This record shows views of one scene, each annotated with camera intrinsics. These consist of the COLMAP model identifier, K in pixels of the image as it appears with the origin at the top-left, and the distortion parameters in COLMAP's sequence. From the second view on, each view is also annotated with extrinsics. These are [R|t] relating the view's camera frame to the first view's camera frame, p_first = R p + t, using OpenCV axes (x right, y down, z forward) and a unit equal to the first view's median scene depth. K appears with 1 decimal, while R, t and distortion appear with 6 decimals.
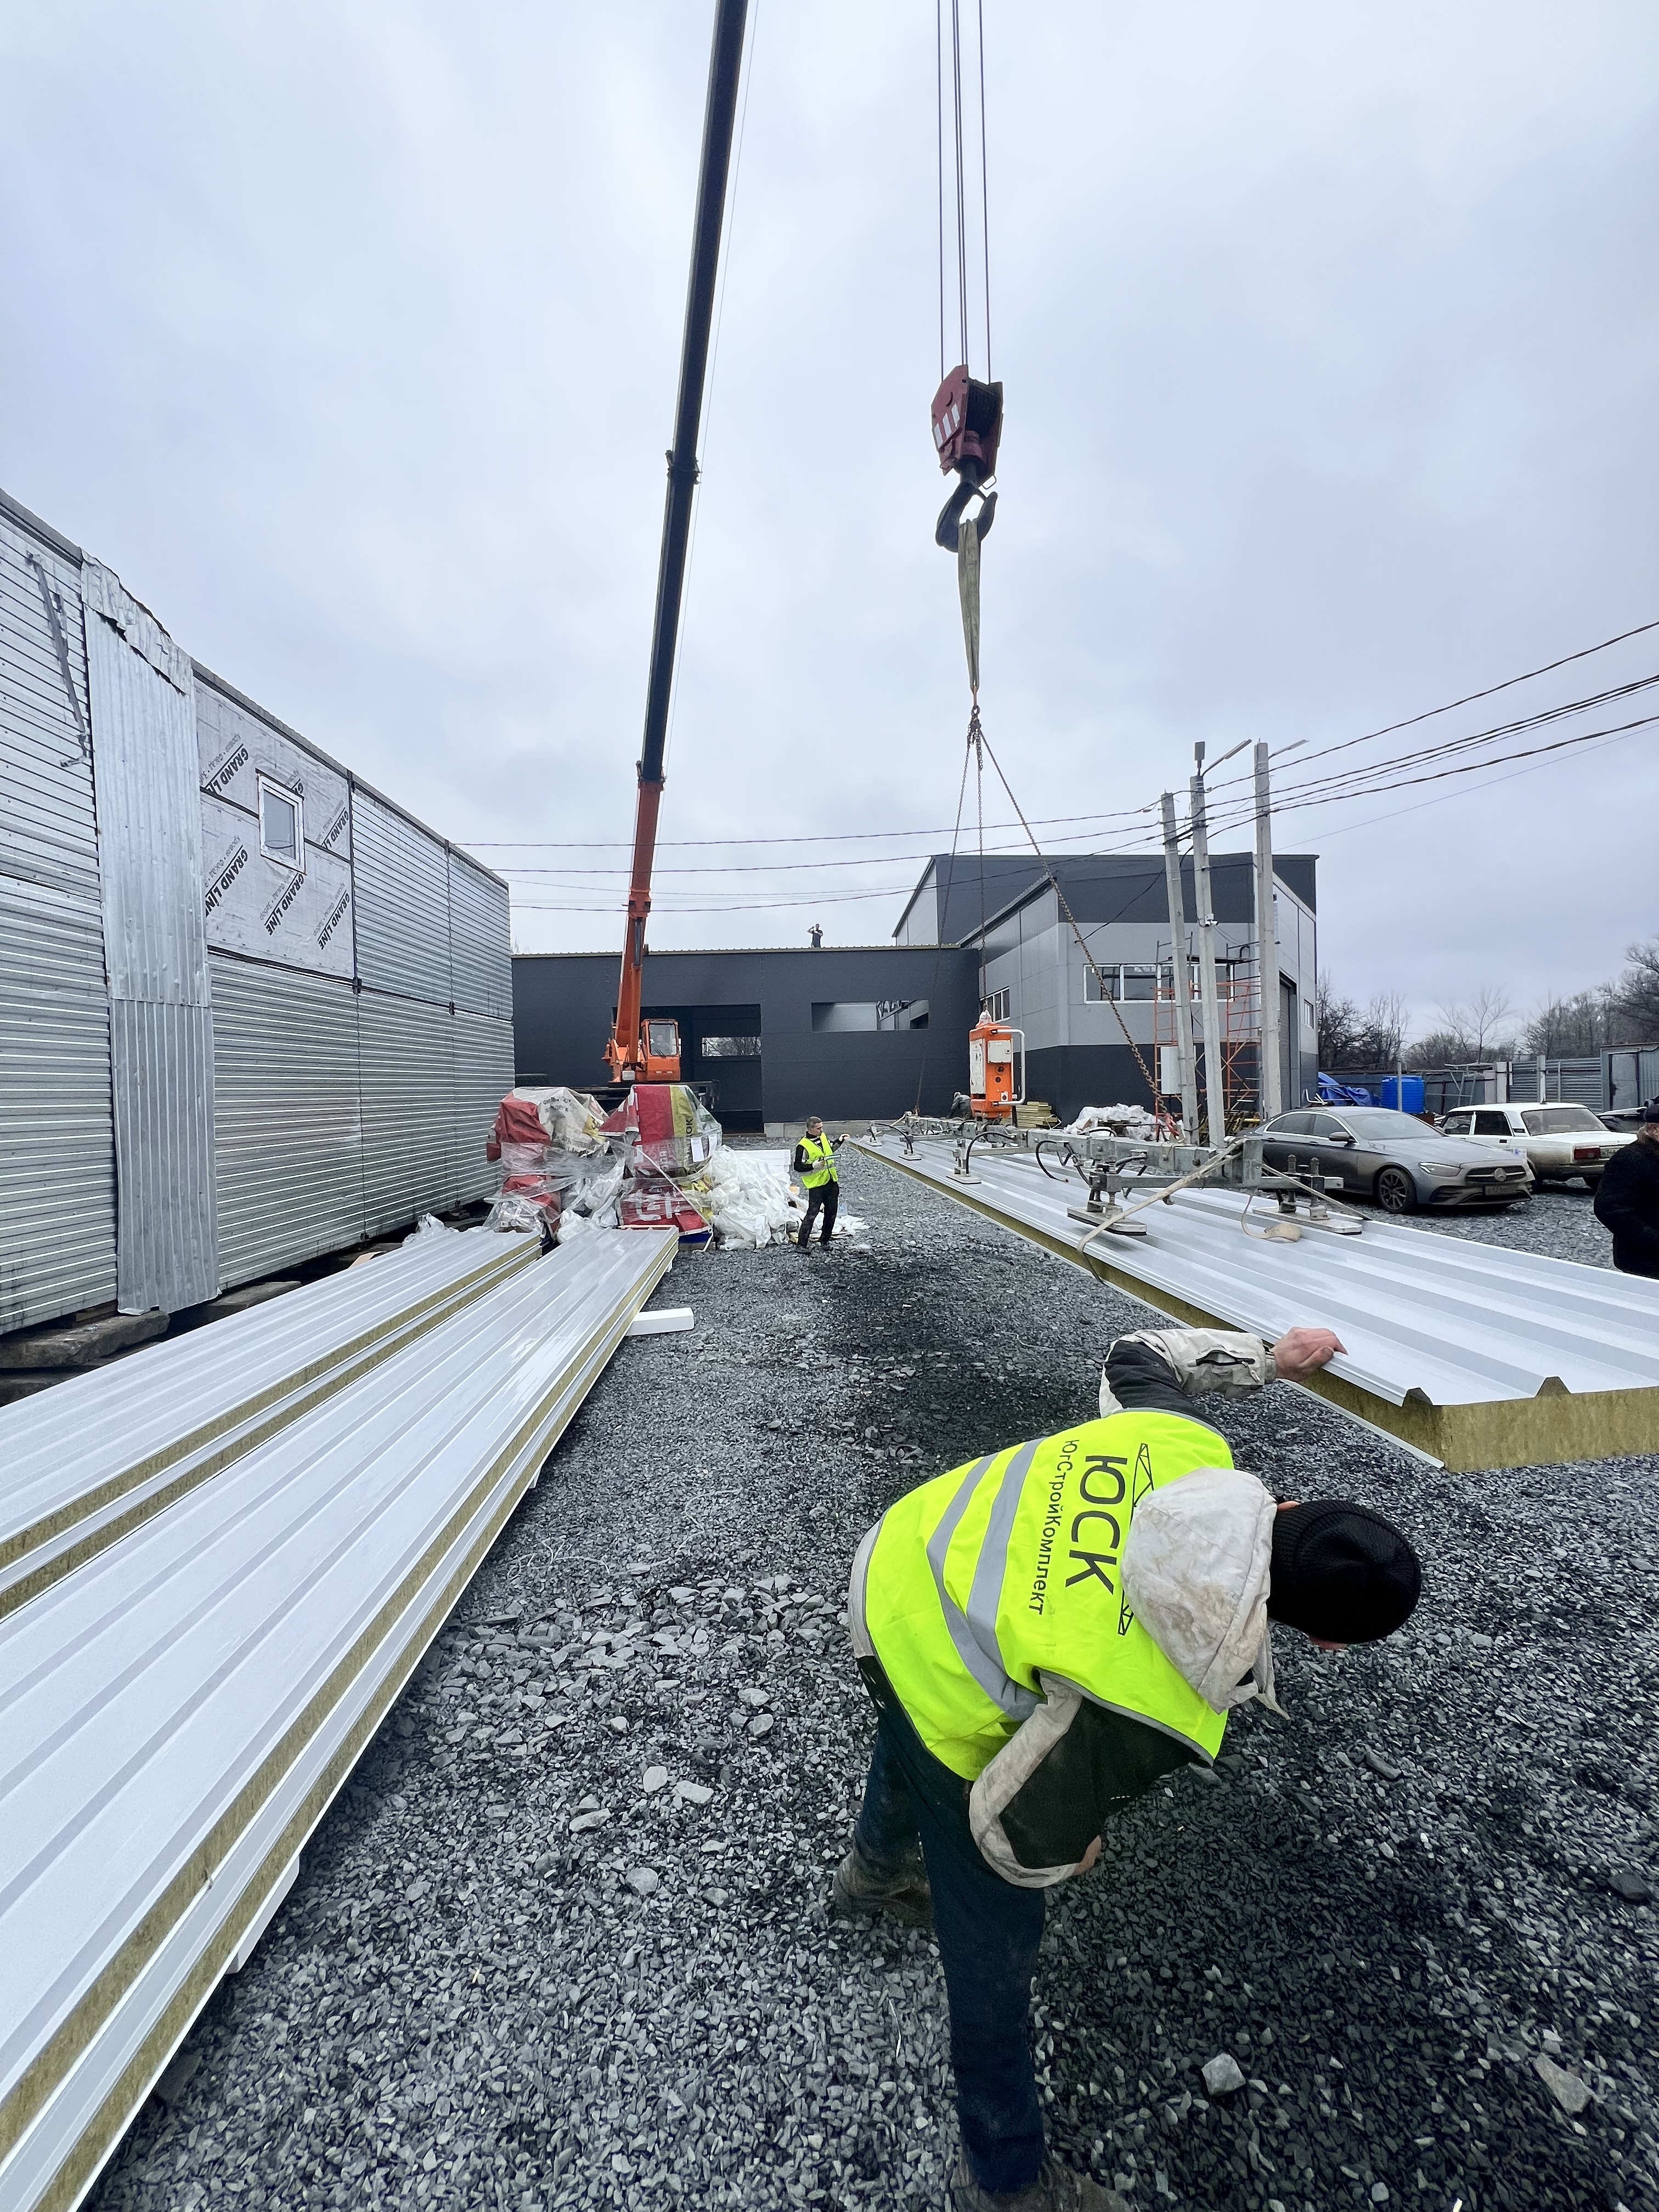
lens RADIAL K [[888.5, 0, 829.5], [0, 888.5, 1106.0], [0, 0, 1]] dist [0.000238, 0.000410]
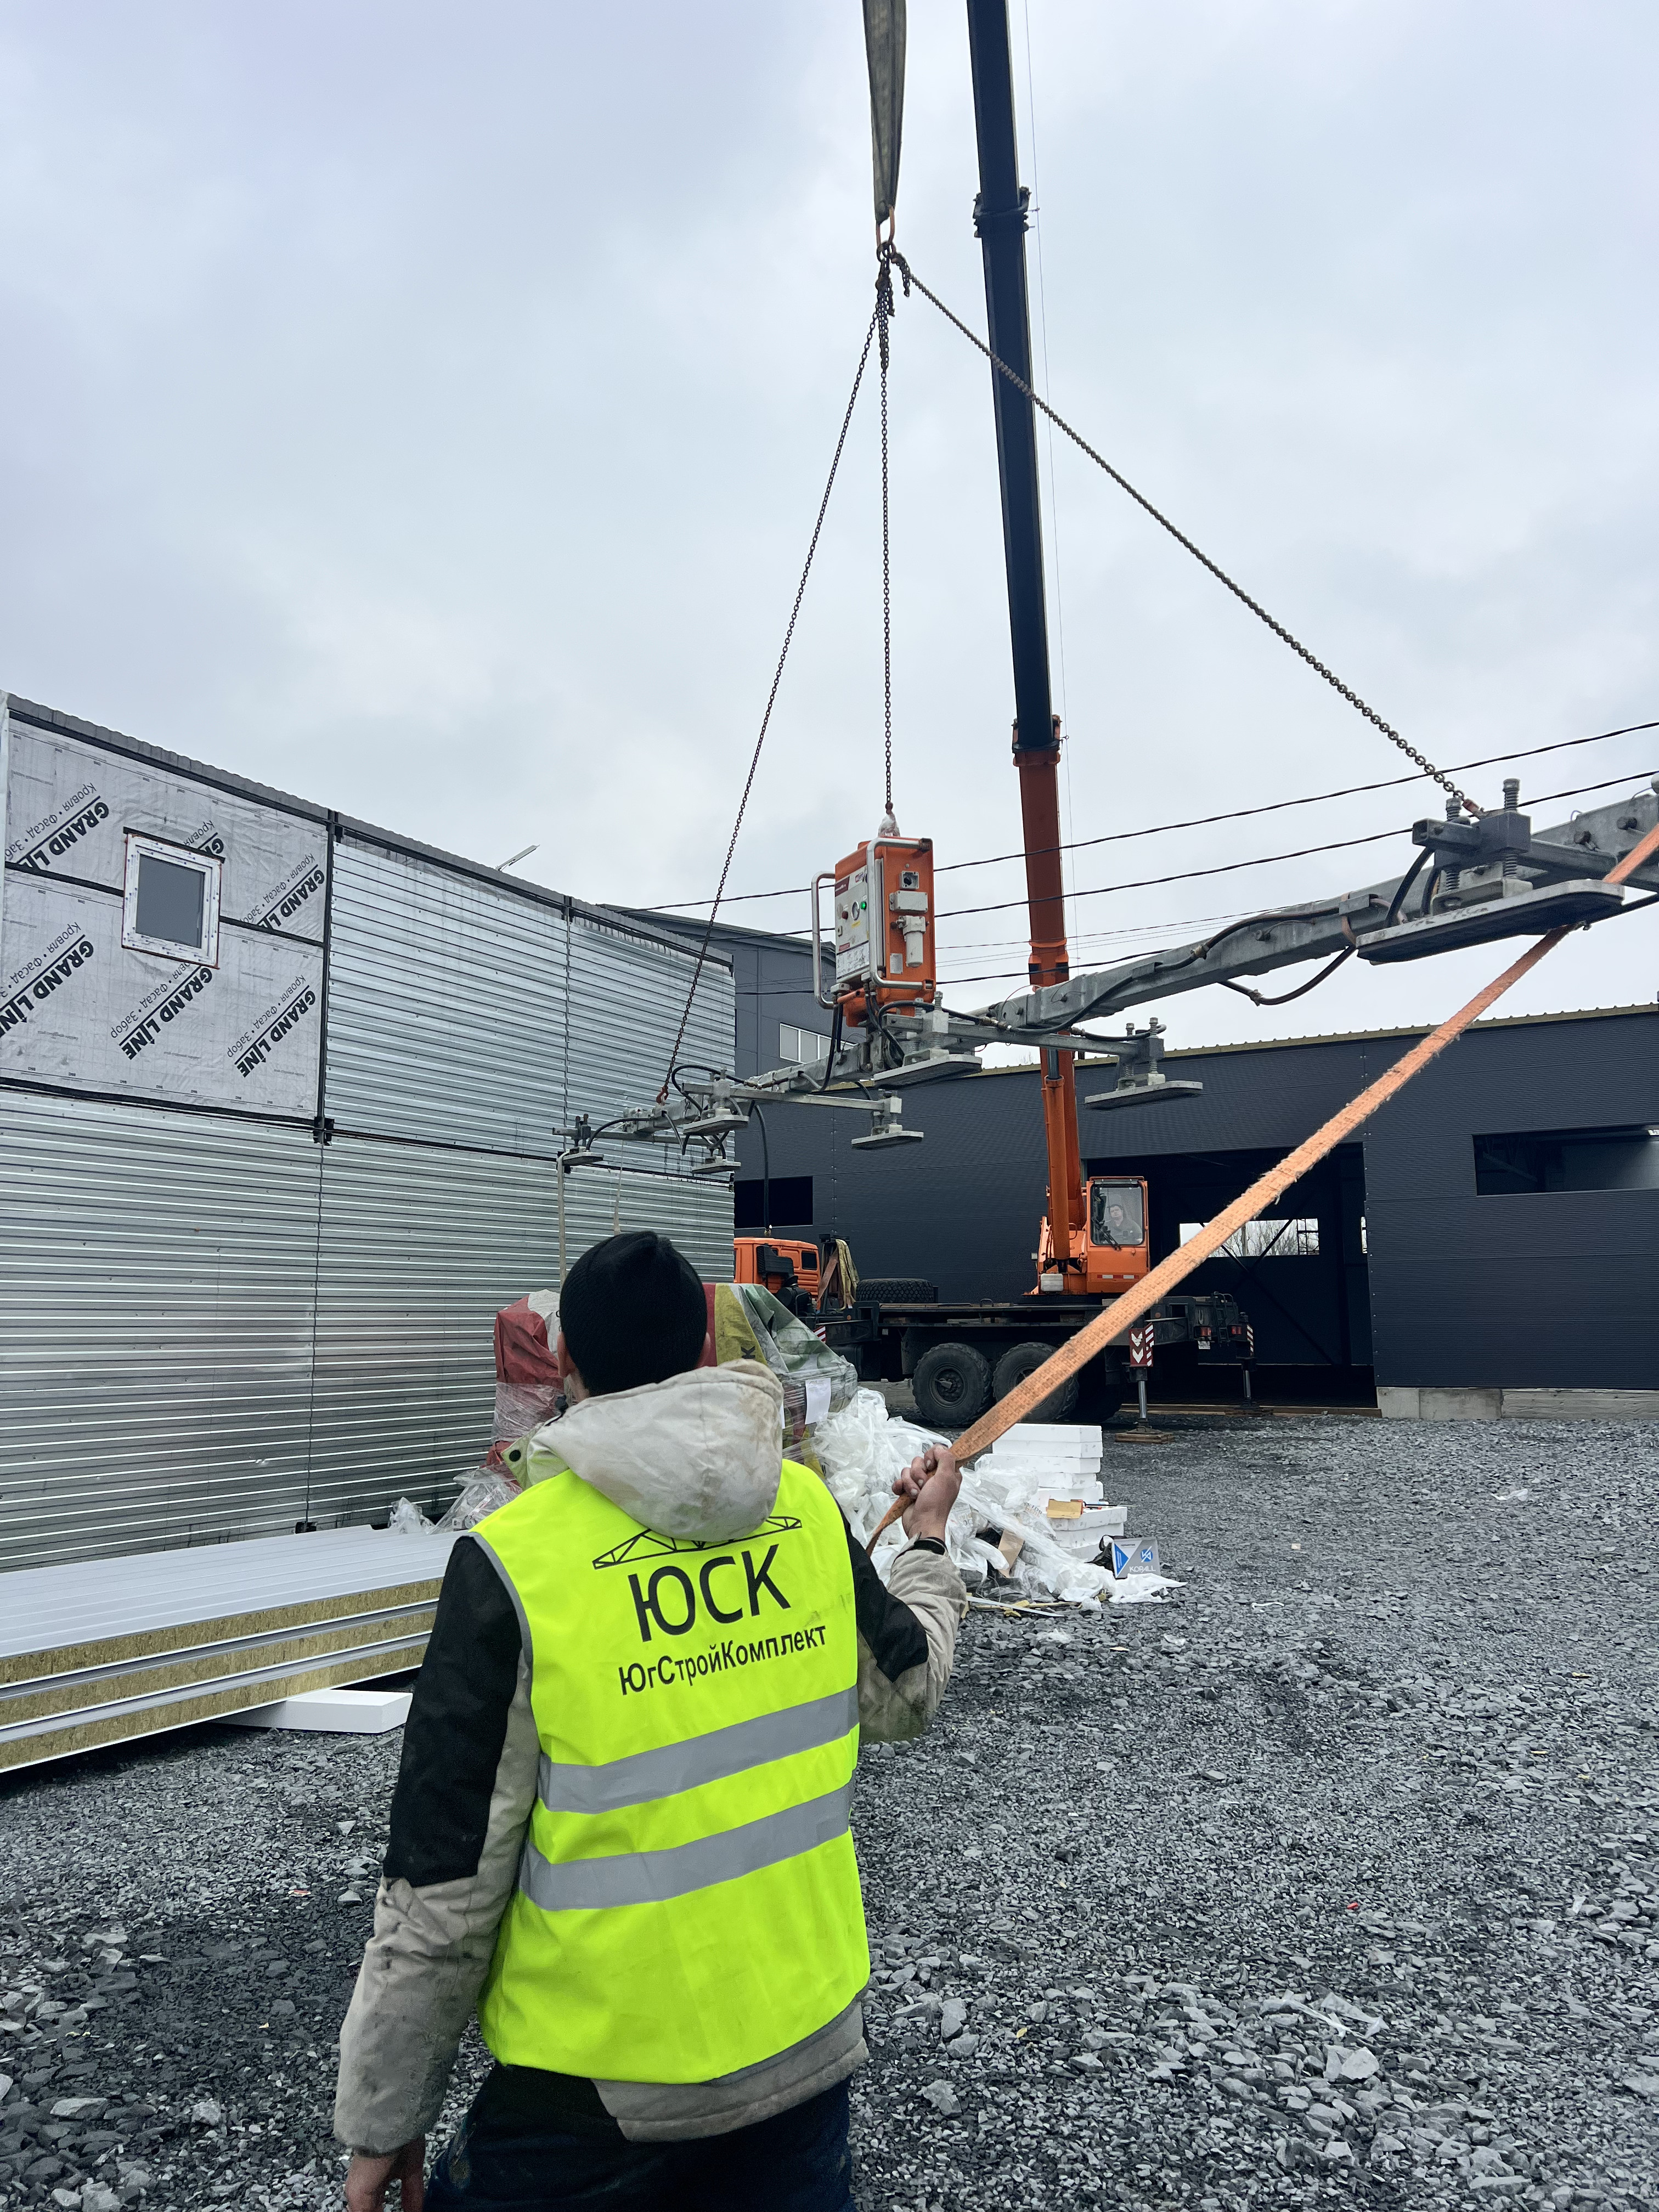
lens RADIAL K [[1635.2, 0, 829.5], [0, 1635.2, 1106.0], [0, 0, 1]] dist [-0.002842, -0.001160]
pose [[0.857404, -0.056516, -0.511531, 0.408698], [-0.020585, 0.989390, -0.143816, 0.012061], [0.514232, 0.133838, 0.847144, 0.182597]]
